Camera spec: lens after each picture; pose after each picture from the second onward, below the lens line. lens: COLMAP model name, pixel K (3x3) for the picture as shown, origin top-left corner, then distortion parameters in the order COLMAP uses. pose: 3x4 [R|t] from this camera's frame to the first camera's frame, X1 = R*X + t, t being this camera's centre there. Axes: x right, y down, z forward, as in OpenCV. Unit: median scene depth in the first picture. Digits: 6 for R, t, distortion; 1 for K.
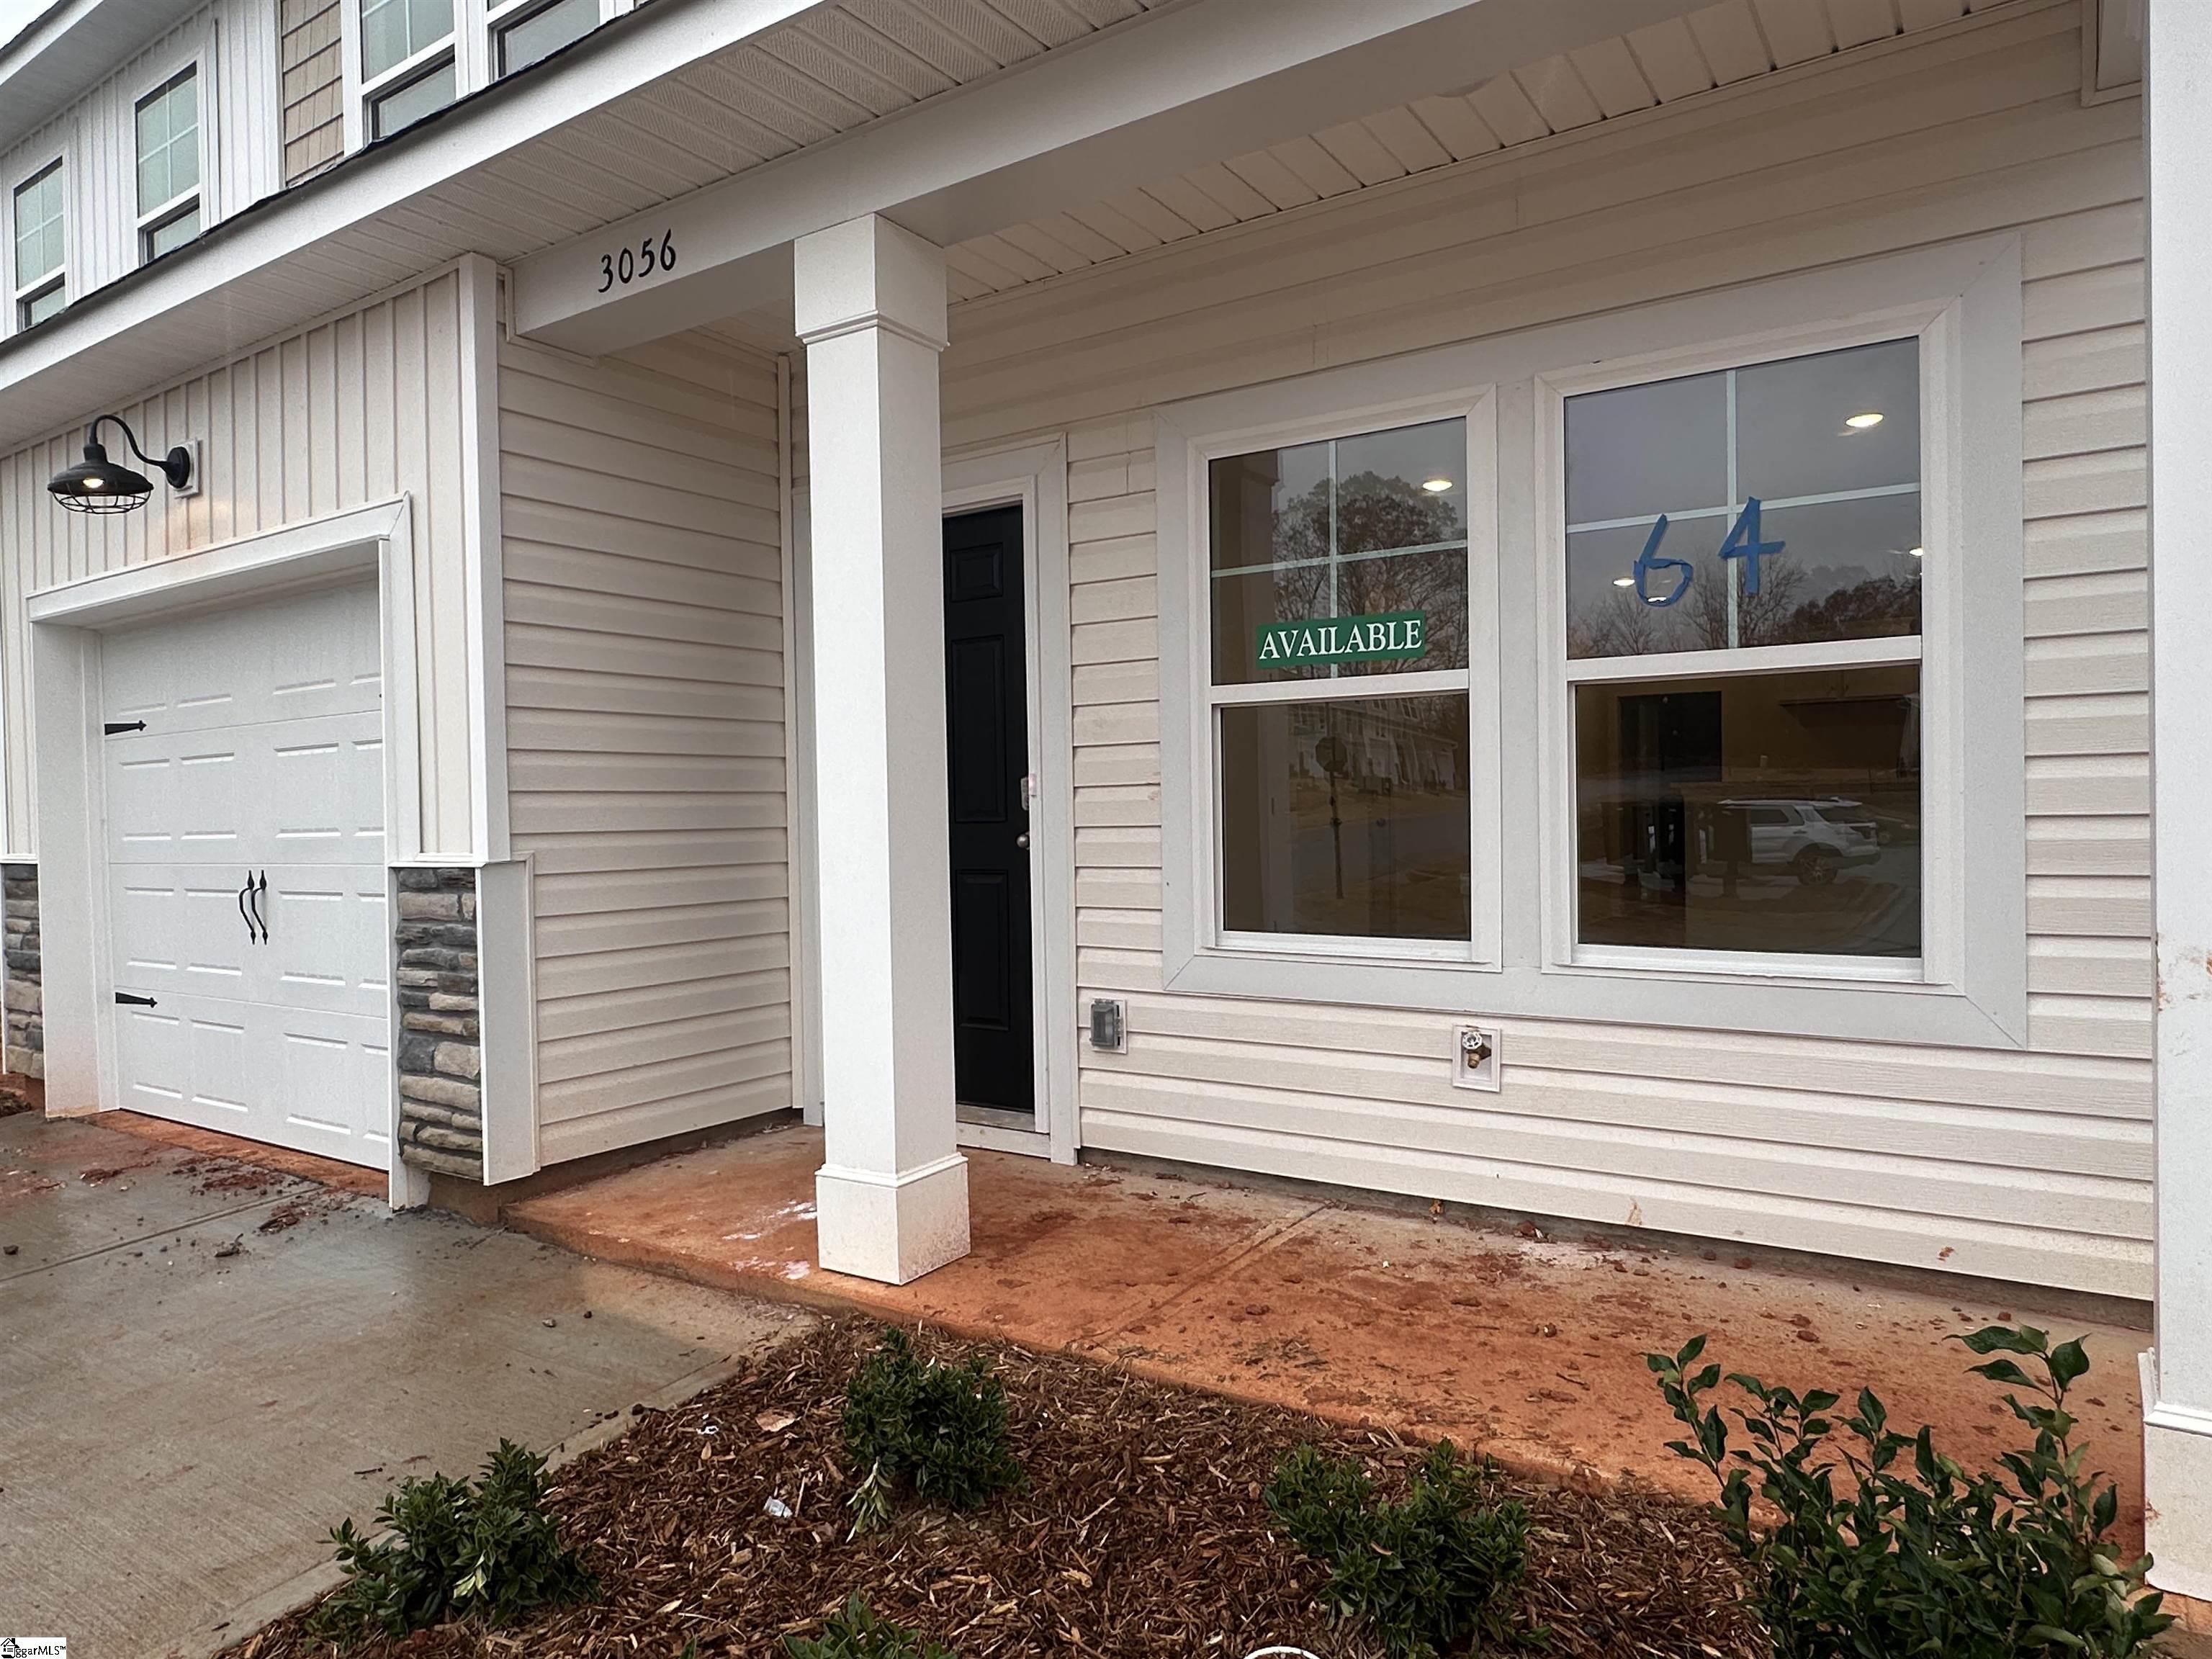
lens RADIAL K [[1391.1, 0, 1106.0], [0, 1391.1, 829.5], [0, 0, 1]] dist [0.000366, 0.001474]
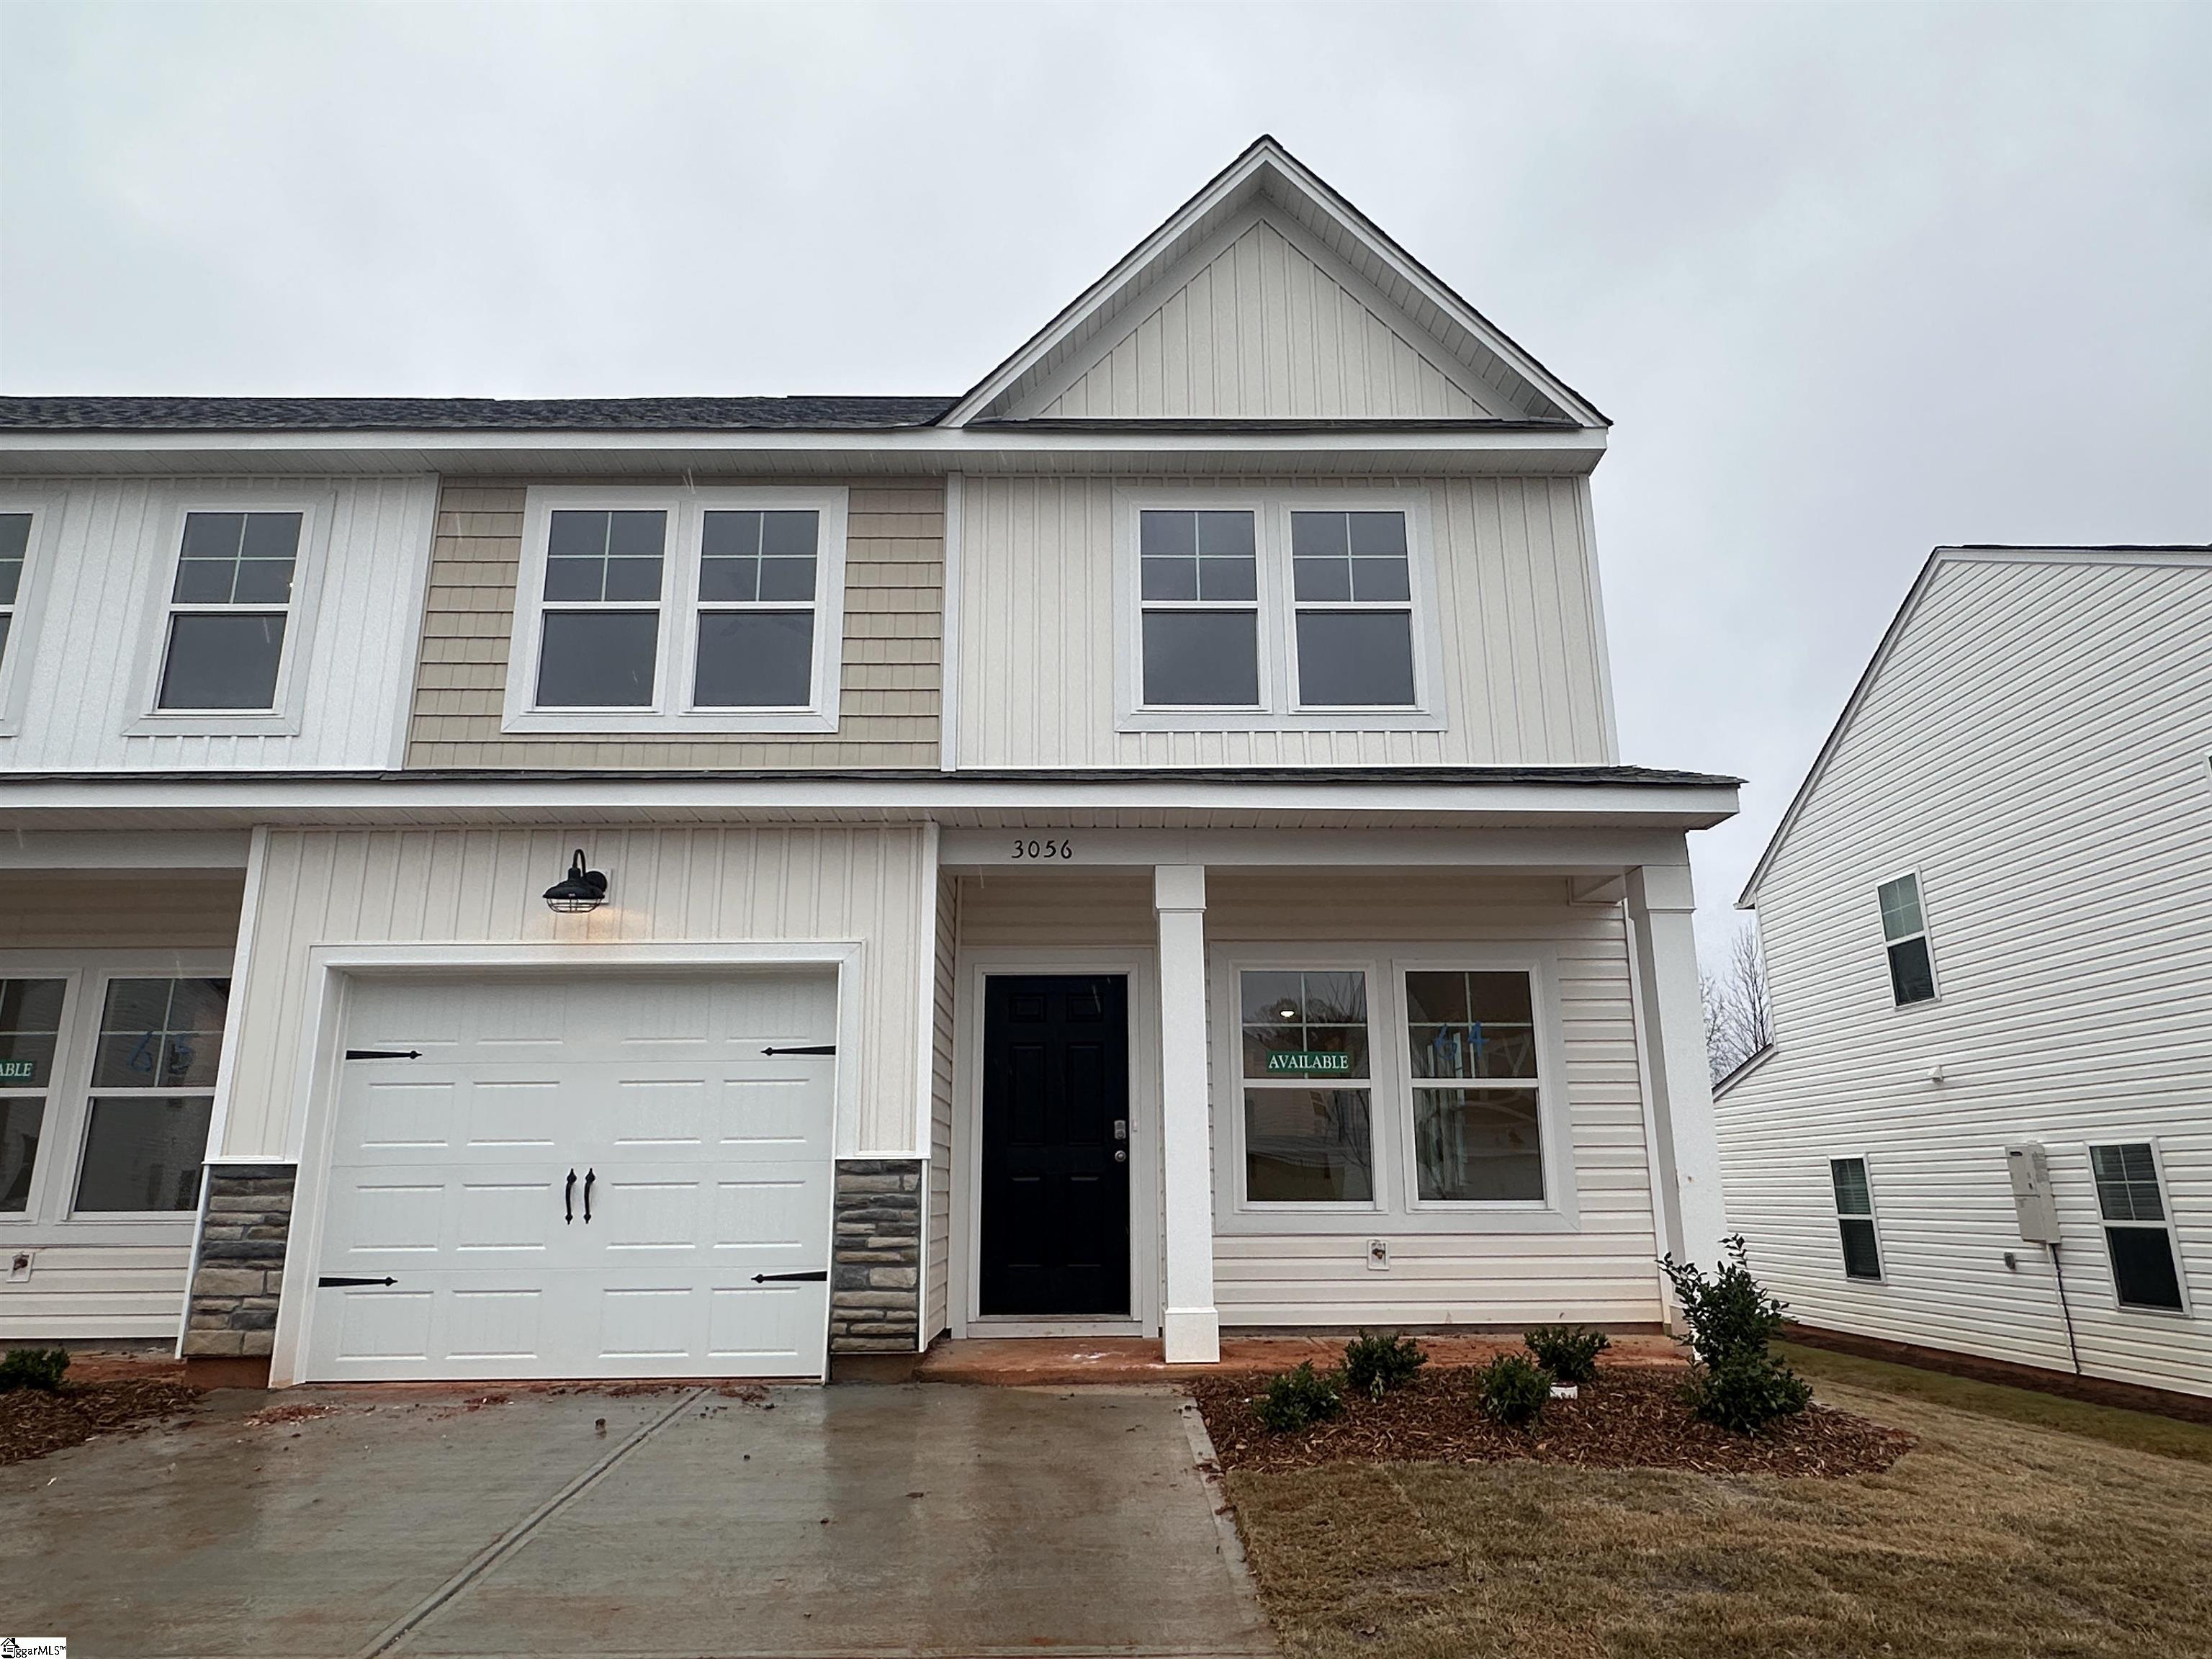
lens RADIAL K [[1391.1, 0, 1106.0], [0, 1391.1, 829.5], [0, 0, 1]] dist [0.000366, 0.001474]
pose [[0.821510, 0.155991, 0.548441, -1.282103], [-0.002586, 0.962860, -0.269988, 0.099171], [-0.570188, 0.220380, 0.791403, -0.605613]]
